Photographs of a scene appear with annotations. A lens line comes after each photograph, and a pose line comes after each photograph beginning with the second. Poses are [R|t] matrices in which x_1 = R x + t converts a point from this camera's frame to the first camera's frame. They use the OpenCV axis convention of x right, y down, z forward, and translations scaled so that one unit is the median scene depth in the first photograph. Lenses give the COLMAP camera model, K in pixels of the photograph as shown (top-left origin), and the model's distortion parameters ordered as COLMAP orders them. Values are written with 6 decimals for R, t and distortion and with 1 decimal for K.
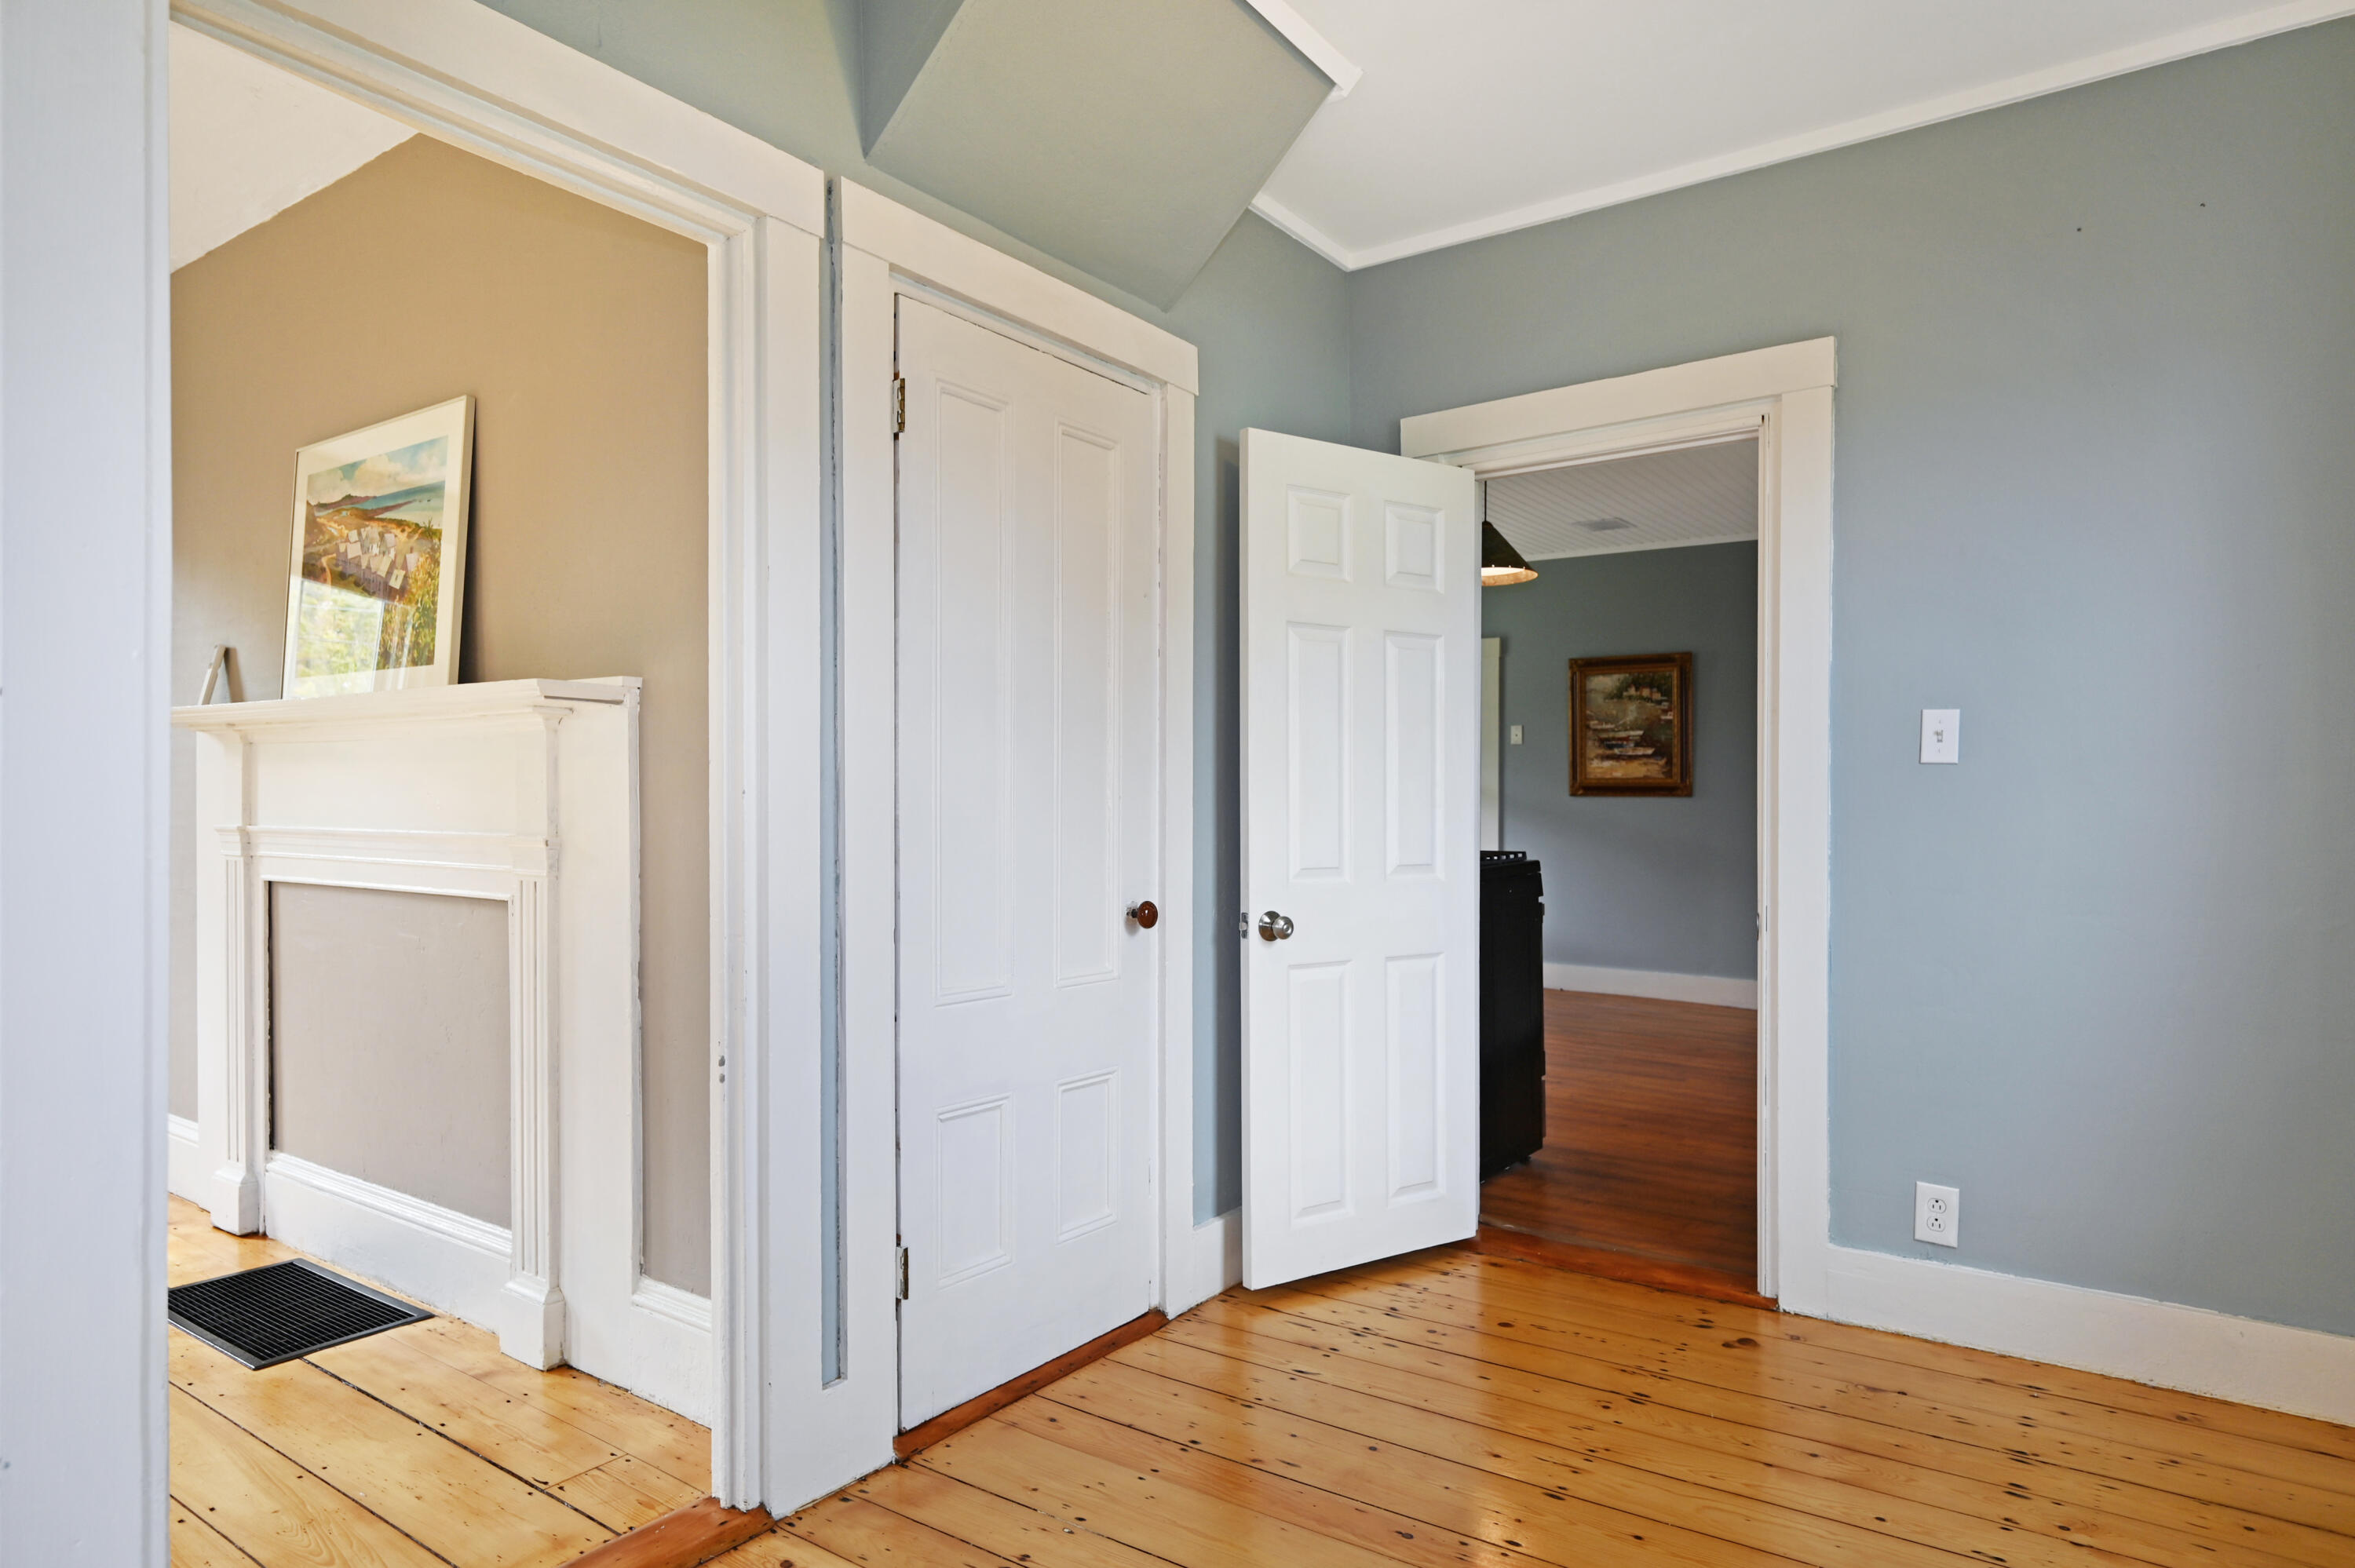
lens RADIAL K [[1396.8, 0, 1172.4], [0, 1396.8, 826.9], [0, 0, 1]] dist [0.001252, 0.000233]
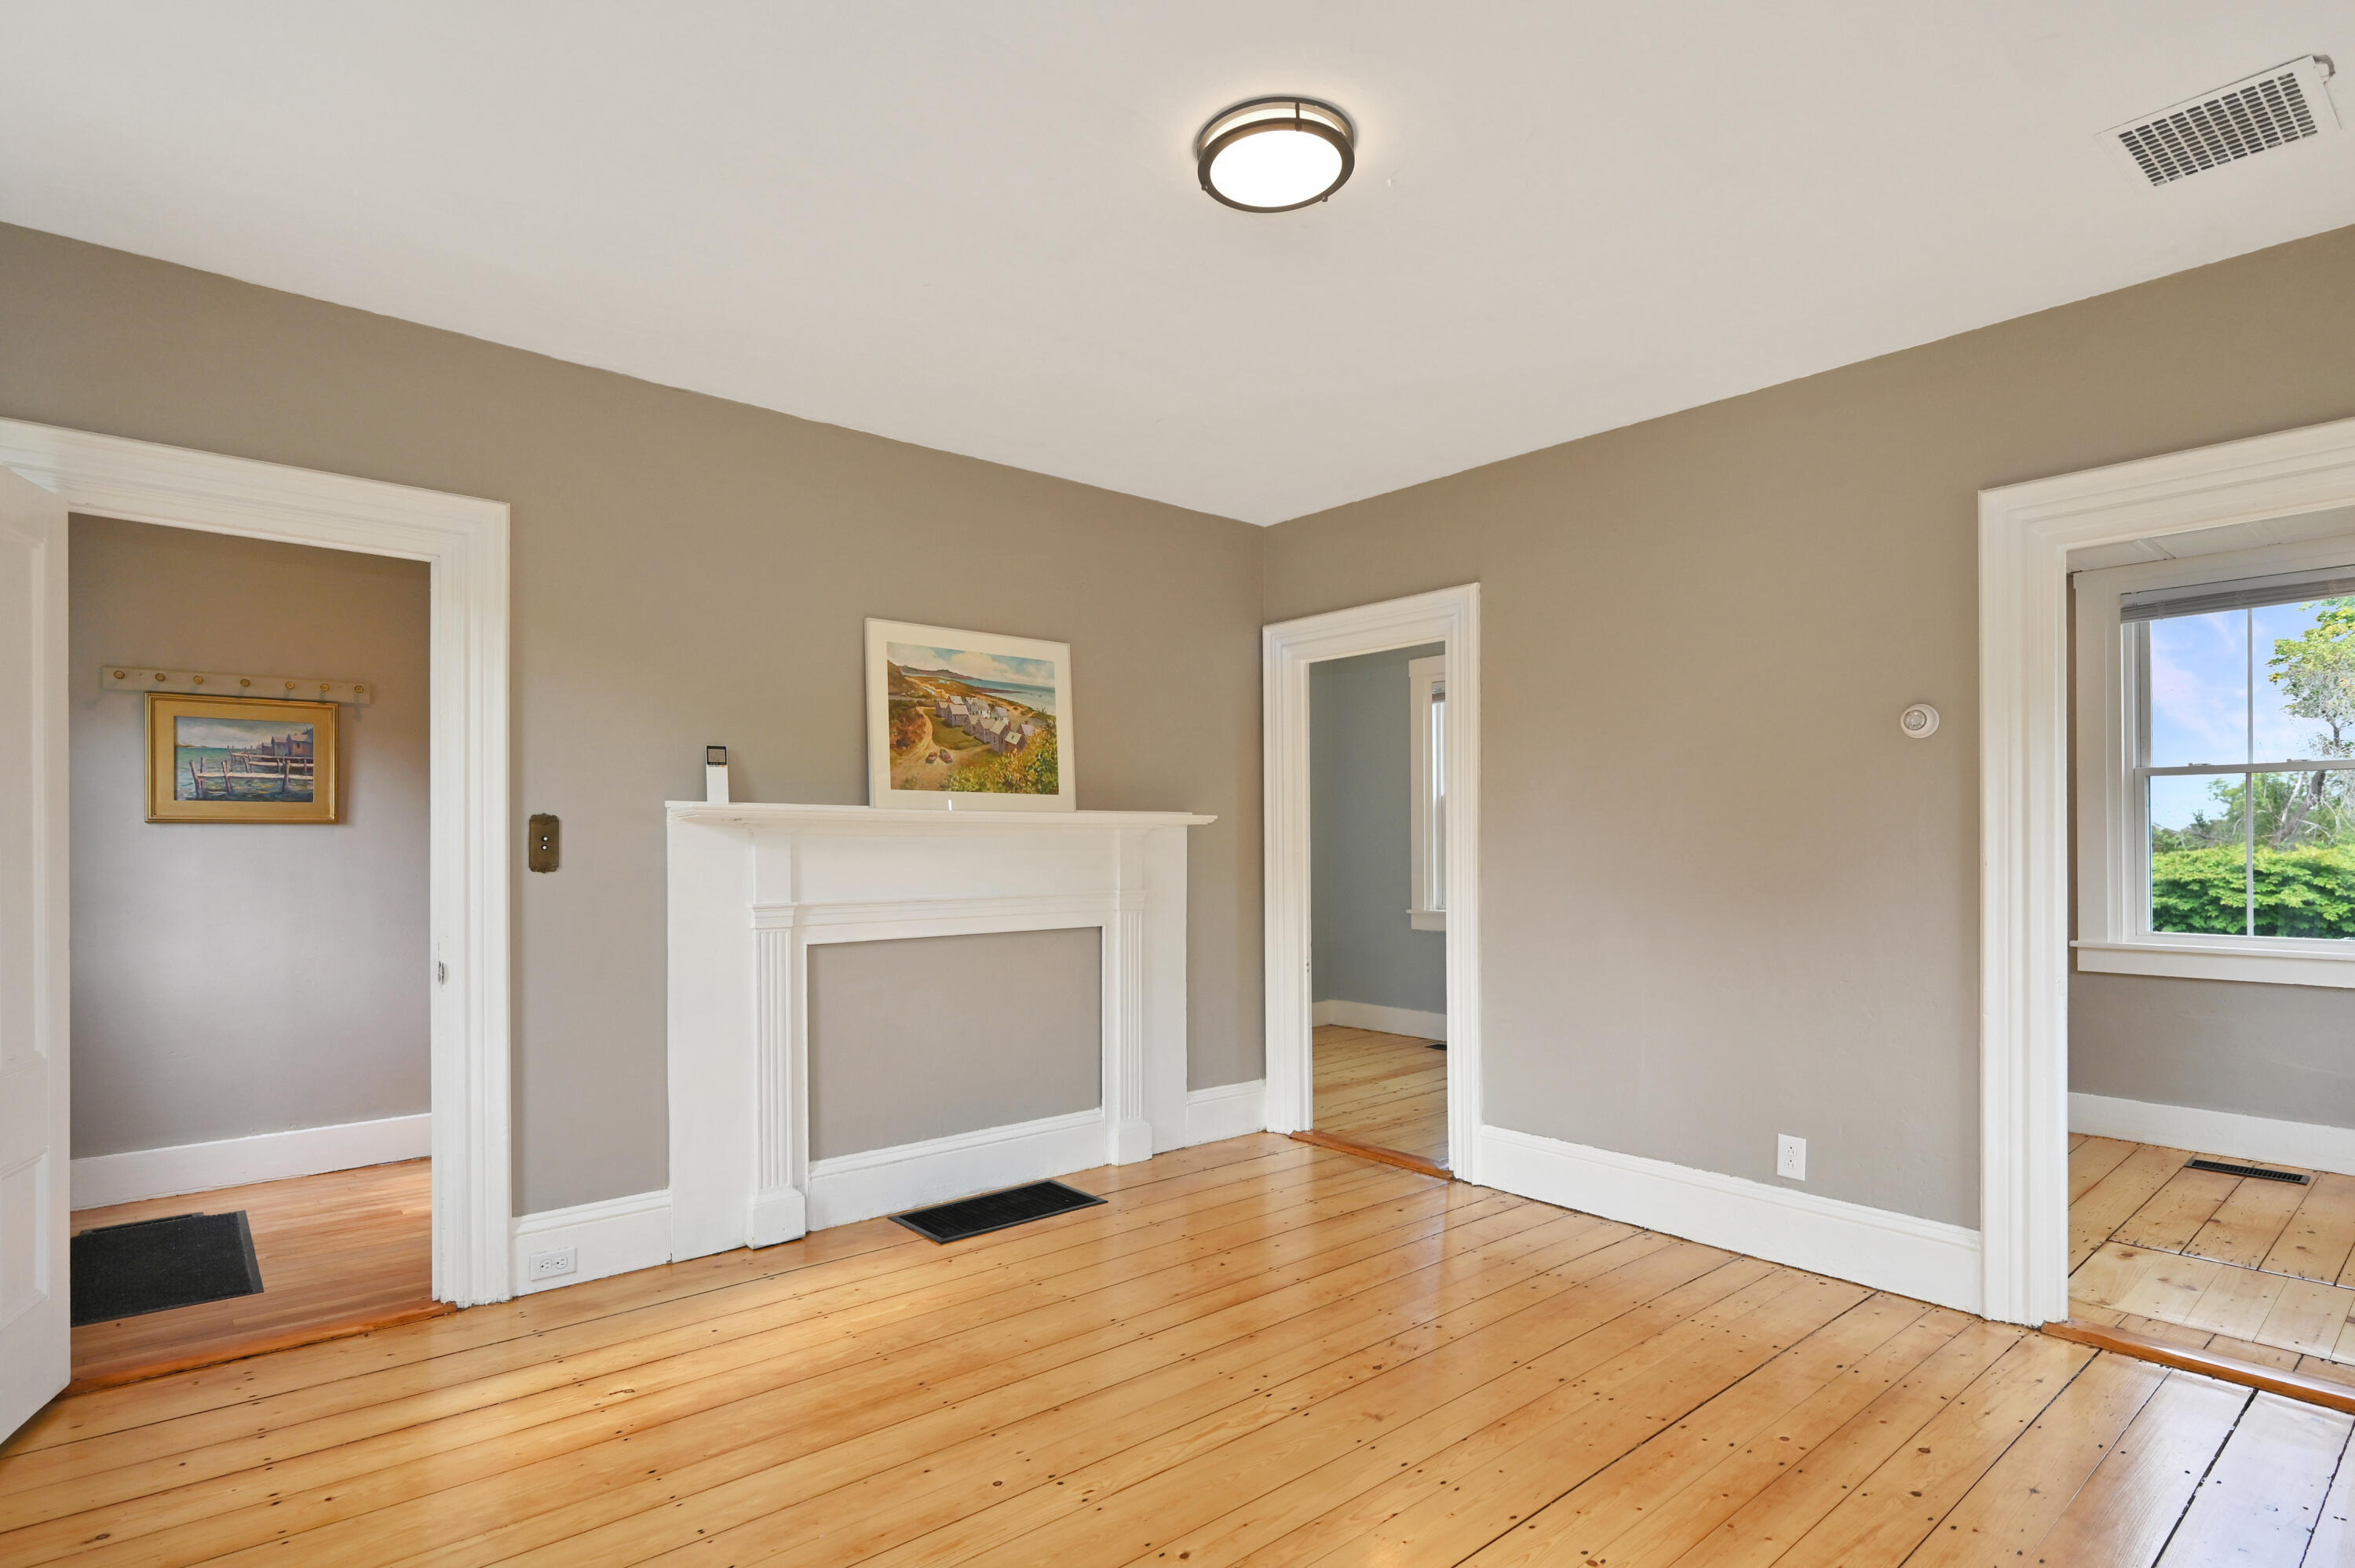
lens RADIAL K [[1204.5, 0, 1175.7], [0, 1204.5, 835.3], [0, 0, 1]] dist [0.001565, 0.000000]
pose [[0.232611, 0.001197, 0.972569, -1.863334], [0.025393, 0.999651, -0.007303, -0.049327], [-0.972238, 0.026395, 0.232499, 0.494073]]
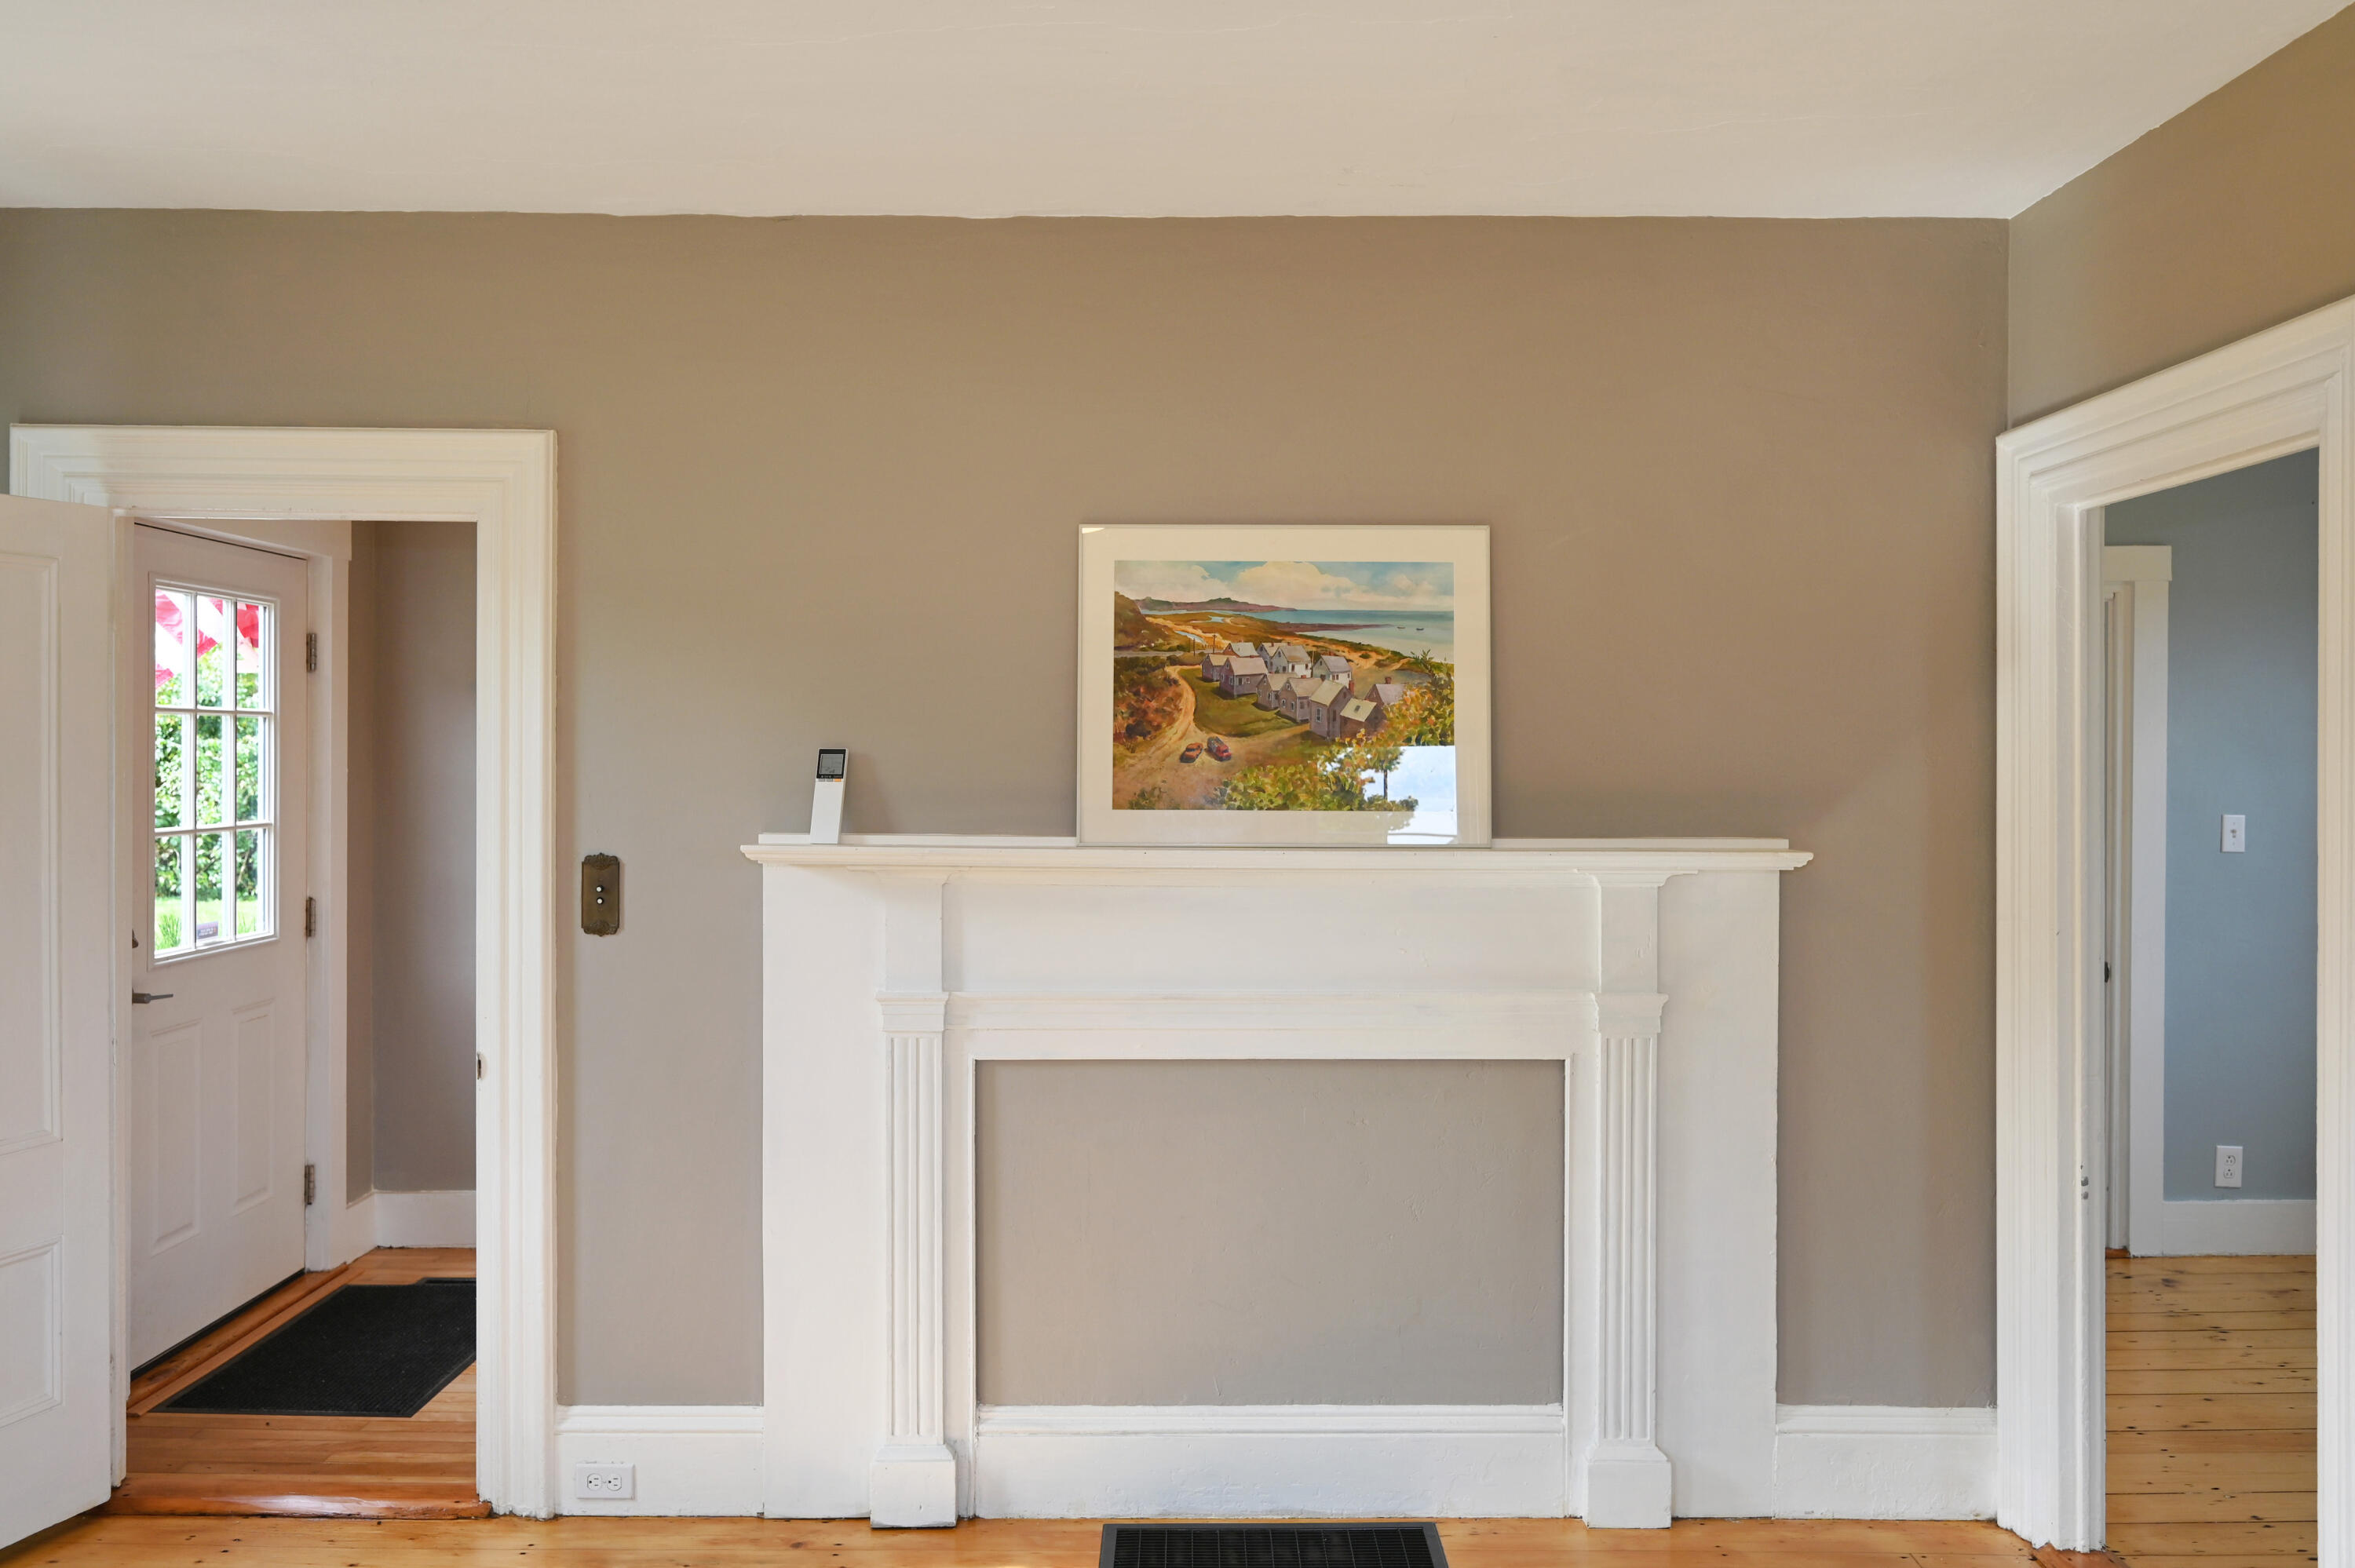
lens RADIAL K [[1738.2, 0, 1216.7], [0, 1738.2, 738.2], [0, 0, 1]] dist [-0.000200, -0.004013]
pose [[0.810657, -0.003493, 0.585512, -1.276177], [0.014083, 0.999809, -0.013534, -0.145006], [-0.585353, 0.019217, 0.810551, 0.151181]]
